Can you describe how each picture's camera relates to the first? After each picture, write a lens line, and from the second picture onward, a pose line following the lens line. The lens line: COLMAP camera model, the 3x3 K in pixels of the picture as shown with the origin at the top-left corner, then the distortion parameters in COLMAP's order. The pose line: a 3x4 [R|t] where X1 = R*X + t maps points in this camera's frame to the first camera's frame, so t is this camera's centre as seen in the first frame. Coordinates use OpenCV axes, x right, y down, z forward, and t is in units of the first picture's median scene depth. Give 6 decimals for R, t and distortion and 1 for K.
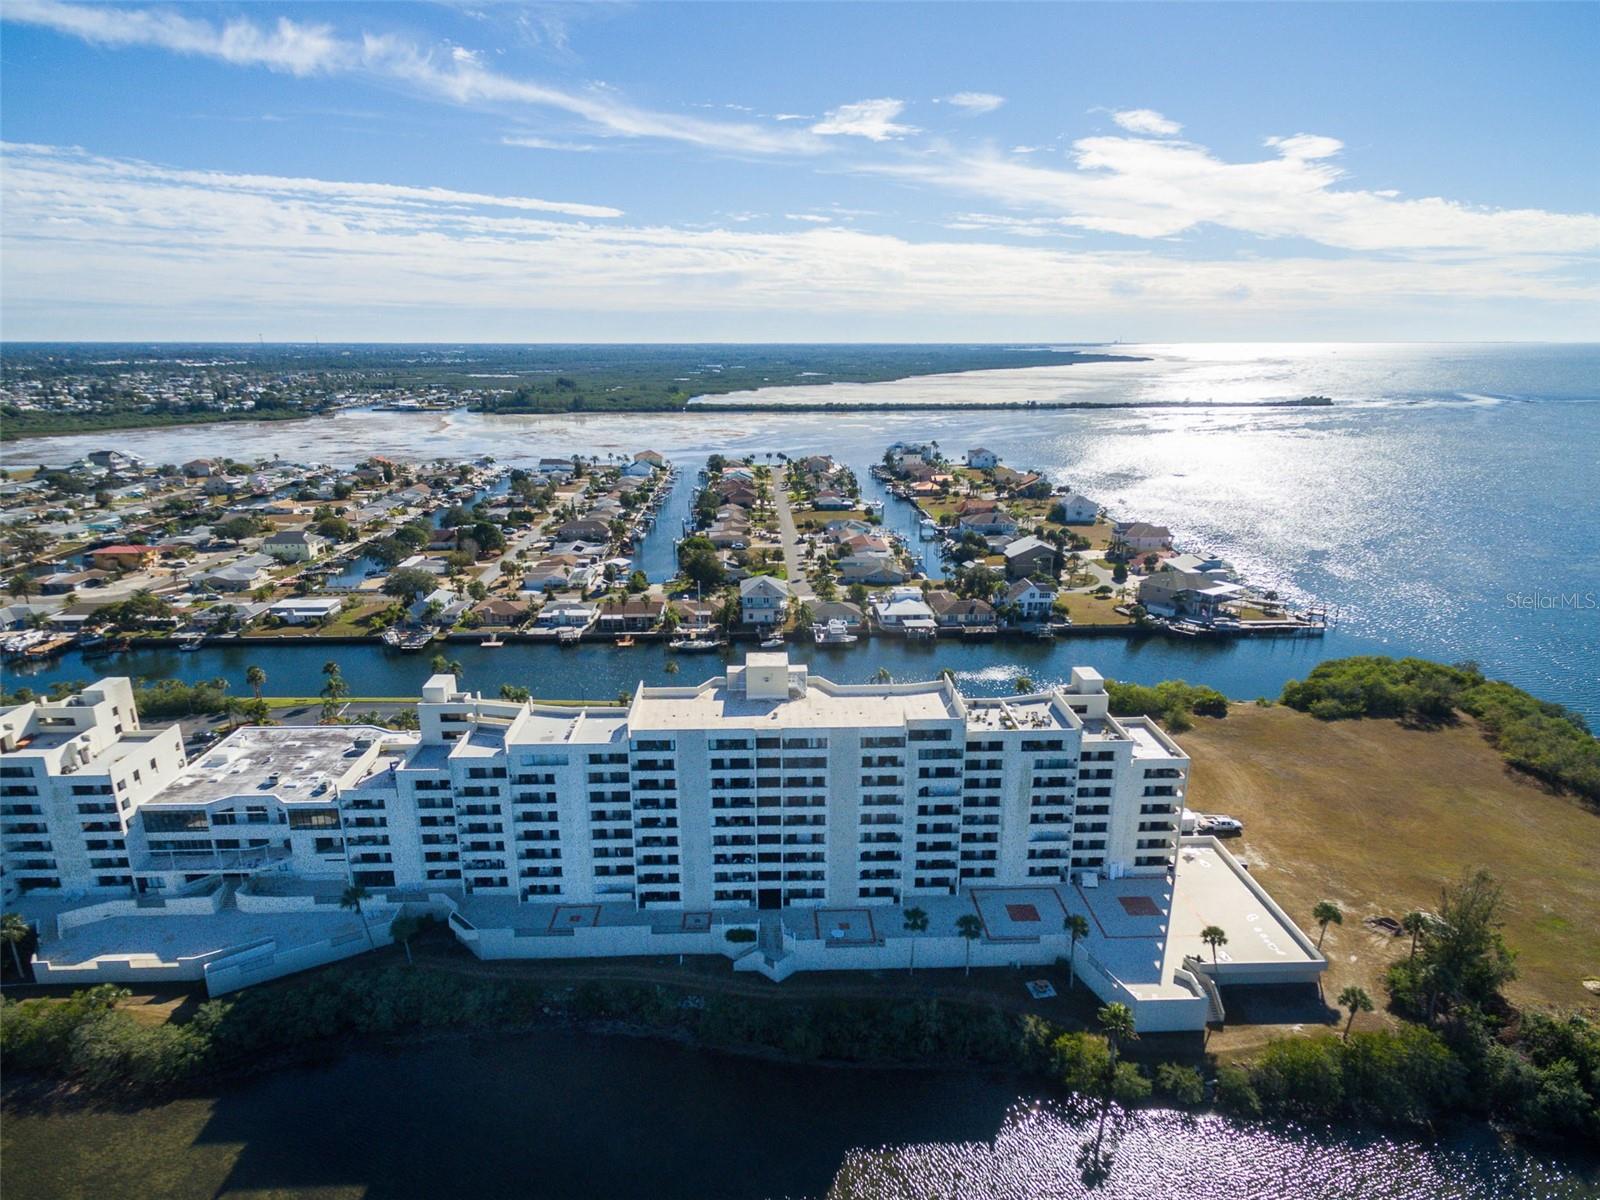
lens RADIAL K [[975.0, 0, 800.0], [0, 975.0, 600.0], [0, 0, 1]] dist [0.004329, 0.000336]
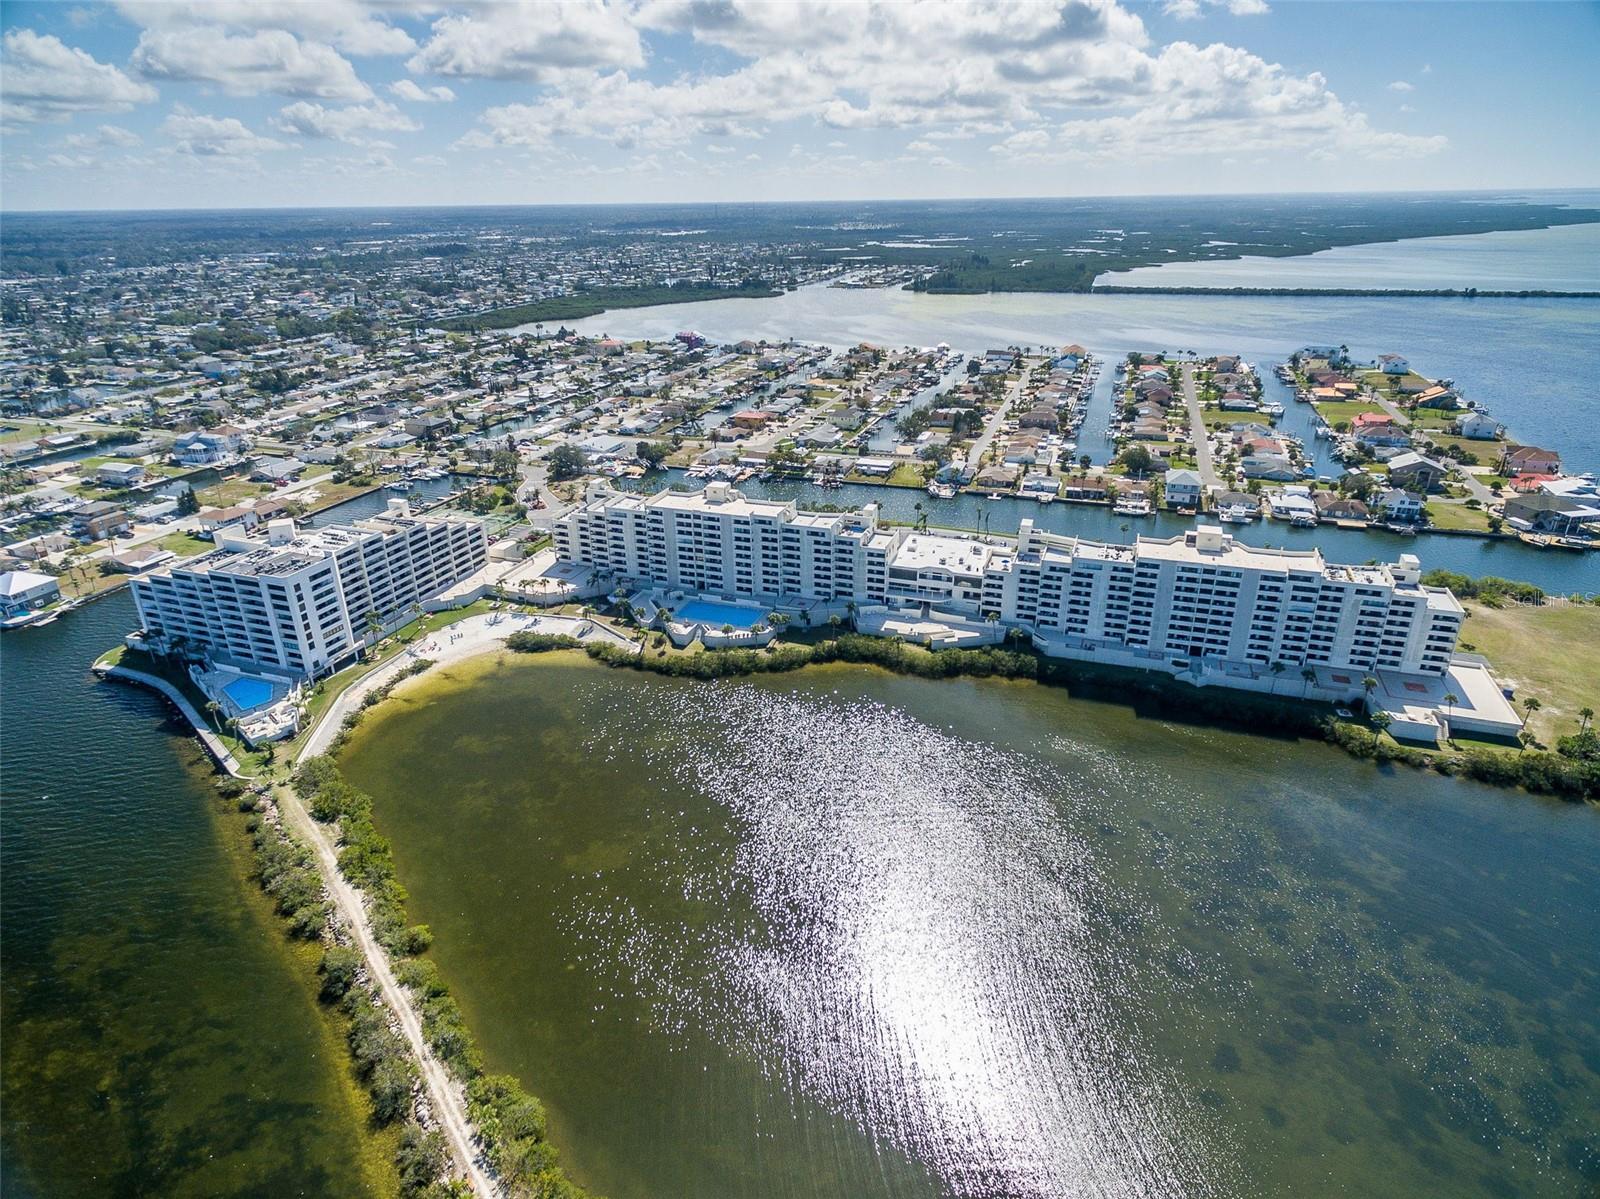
lens RADIAL K [[923.5, 0, 809.7], [0, 923.5, 588.0], [0, 0, 1]] dist [0.006157, 0.003606]
pose [[0.930097, 0.131558, -0.342947, -0.094956], [-0.081494, 0.984299, 0.156571, -0.032622], [0.358160, -0.117678, 0.926214, -0.705329]]
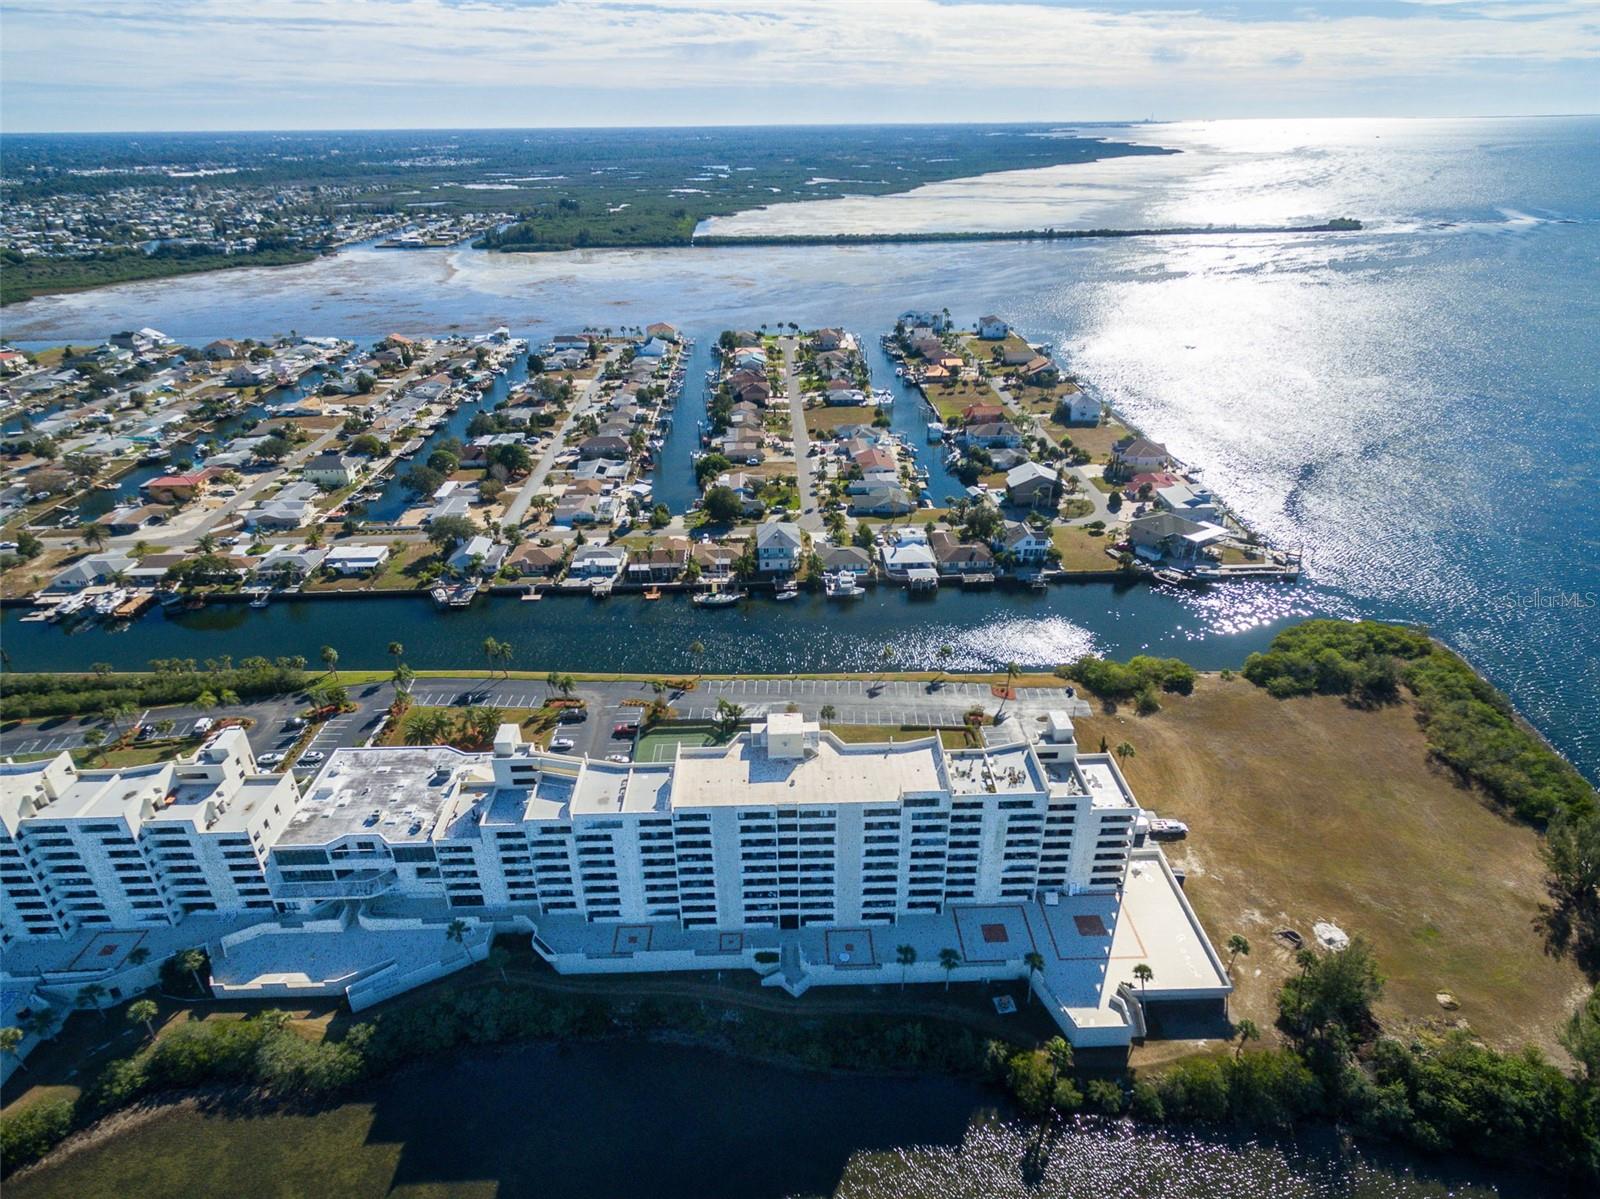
lens RADIAL K [[957.5, 0, 801.7], [0, 957.5, 600.9], [0, 0, 1]] dist [0.001144, 0.001827]
pose [[0.999946, -0.001939, -0.010195, -0.001504], [0.003965, 0.979231, 0.202711, -0.242238], [0.009590, -0.202741, 0.979185, -0.074306]]
